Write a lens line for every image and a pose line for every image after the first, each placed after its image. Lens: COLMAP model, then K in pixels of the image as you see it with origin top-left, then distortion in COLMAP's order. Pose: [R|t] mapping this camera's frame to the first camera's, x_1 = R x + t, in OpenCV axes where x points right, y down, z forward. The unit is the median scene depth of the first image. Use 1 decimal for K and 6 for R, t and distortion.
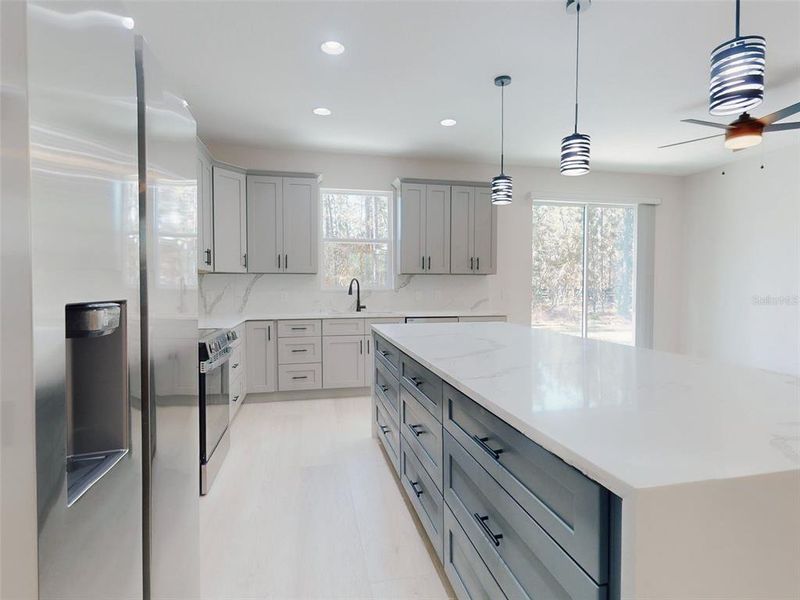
lens RADIAL K [[428.9, 0, 403.7], [0, 428.9, 303.0], [0, 0, 1]] dist [-0.001798, 0.004546]
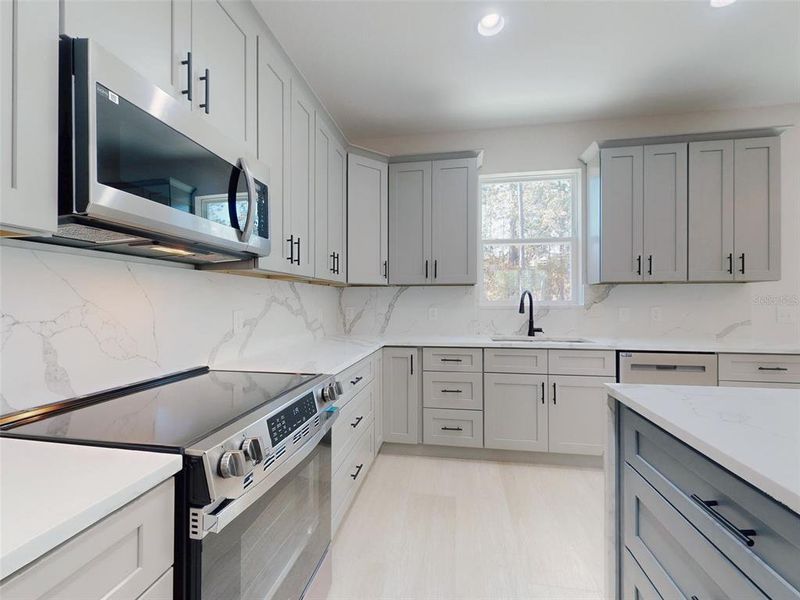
lens RADIAL K [[337.8, 0, 400.5], [0, 337.8, 300.9], [0, 0, 1]] dist [-0.000275, 0.000235]
pose [[0.927331, -0.001311, -0.374241, -0.101091], [-0.013978, 0.999175, -0.038135, -0.015272], [0.373982, 0.040595, 0.926547, 0.400303]]
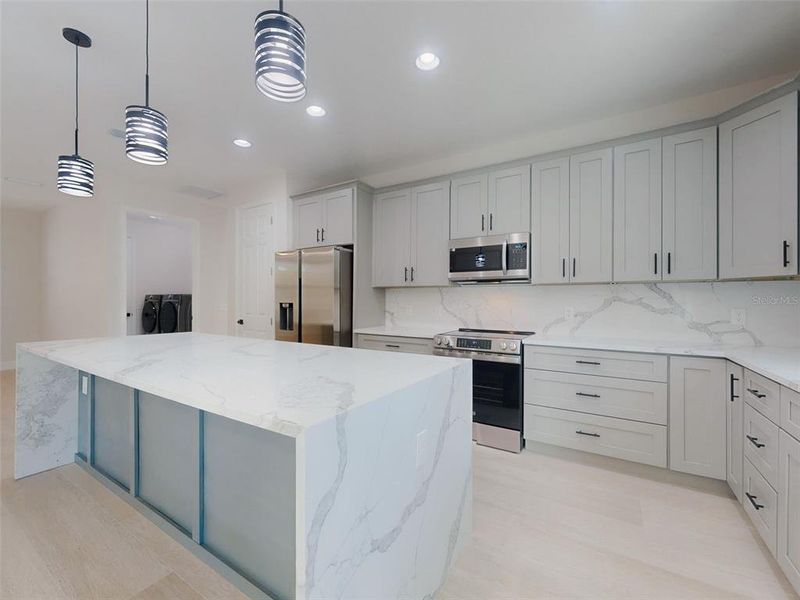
lens RADIAL K [[337.8, 0, 400.9], [0, 337.8, 300.7], [0, 0, 1]] dist [-0.000275, 0.000235]
pose [[-0.697087, -0.001350, -0.716985, 0.252526], [-0.029032, 0.999231, 0.026346, -0.033818], [0.716398, 0.039181, -0.696590, 0.887047]]
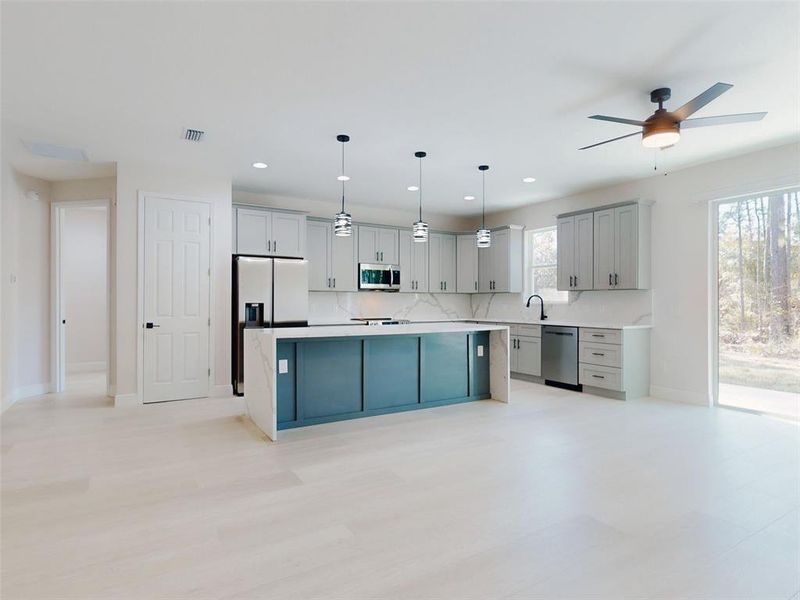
lens RADIAL K [[441.9, 0, 401.7], [0, 441.9, 300.9], [0, 0, 1]] dist [0.002111, -0.004026]
pose [[0.331288, -0.001043, -0.943529, 1.082491], [-0.036558, 0.999234, -0.013940, -0.004313], [0.942821, 0.039111, 0.330996, 0.146922]]
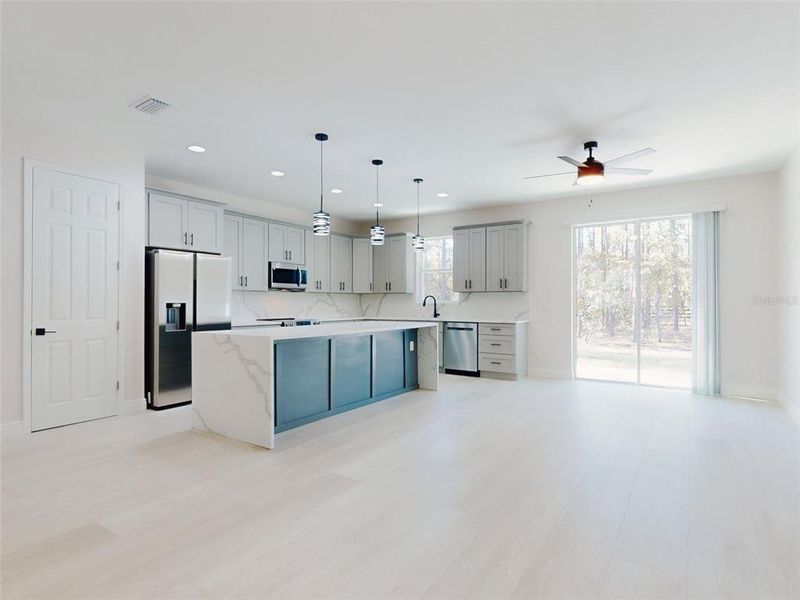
lens RADIAL K [[428.9, 0, 400.8], [0, 428.9, 301.7], [0, 0, 1]] dist [-0.001798, 0.004546]
pose [[0.695552, 0.000872, -0.718475, 0.936452], [-0.027828, 0.999282, -0.025728, 0.007065], [0.717937, 0.037889, 0.695077, -0.143016]]
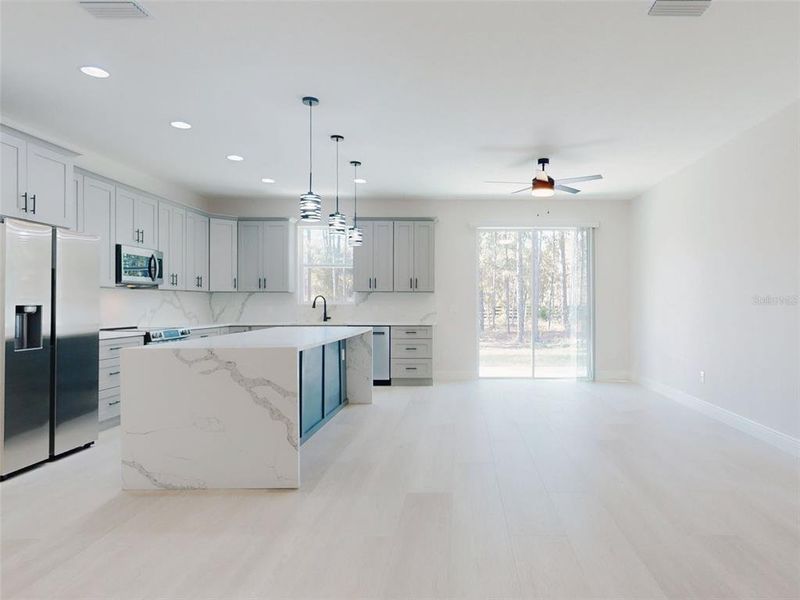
lens RADIAL K [[507.0, 0, 464.9], [0, 507.0, 301.7], [0, 0, 1]] dist [0.001390, -0.002571]
pose [[0.979564, 0.000533, -0.201130, 0.632513], [-0.008385, 0.999235, -0.038194, 0.016233], [0.200955, 0.039100, 0.978820, -0.411100]]
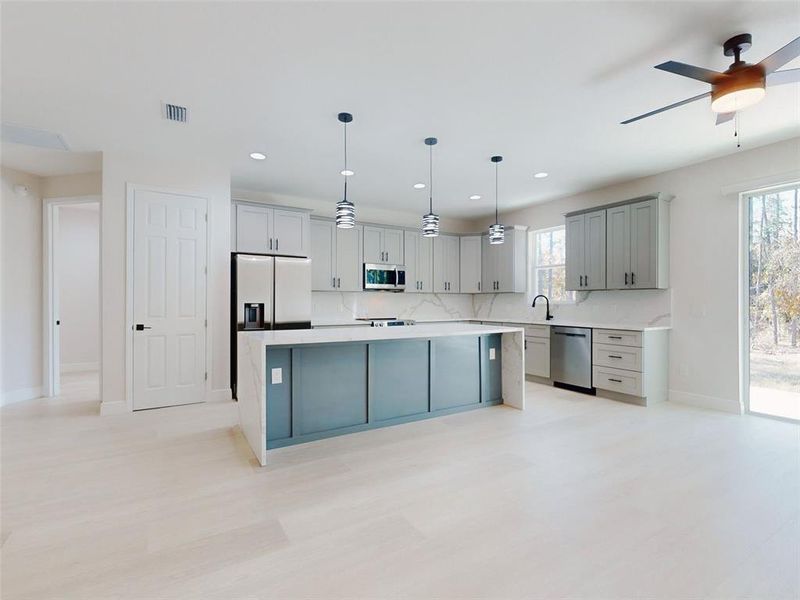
lens RADIAL K [[377.9, 0, 401.4], [0, 377.9, 300.9], [0, 0, 1]] dist [0.000594, -0.000268]
pose [[0.331289, -0.001251, -0.943528, 0.878937], [-0.035978, 0.999255, -0.013958, -0.006782], [0.942843, 0.038571, 0.330998, 0.199885]]
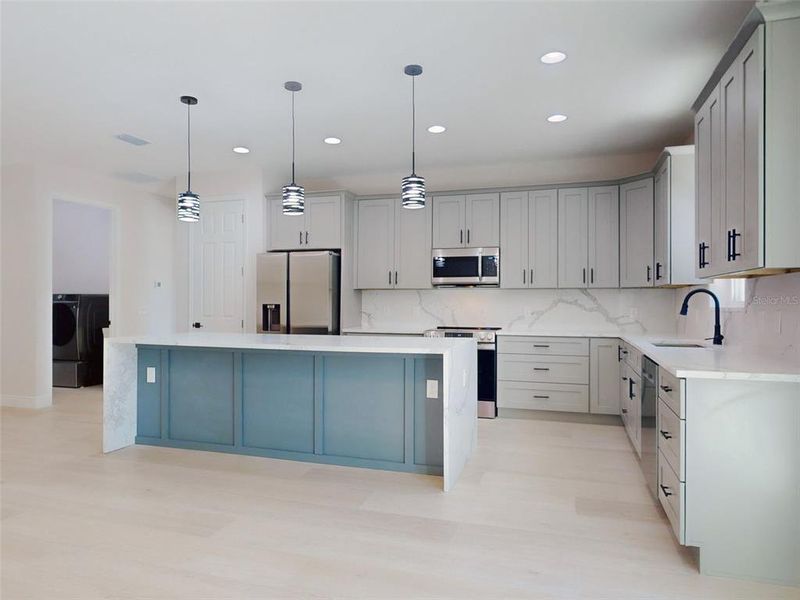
lens RADIAL K [[529.5, 0, 402.2], [0, 529.5, 301.4], [0, 0, 1]] dist [-0.003216, 0.003425]
pose [[-0.495248, -0.001199, -0.868751, 0.789096], [-0.034011, 0.999259, 0.018010, -0.039486], [0.868085, 0.038466, -0.494922, 1.027596]]
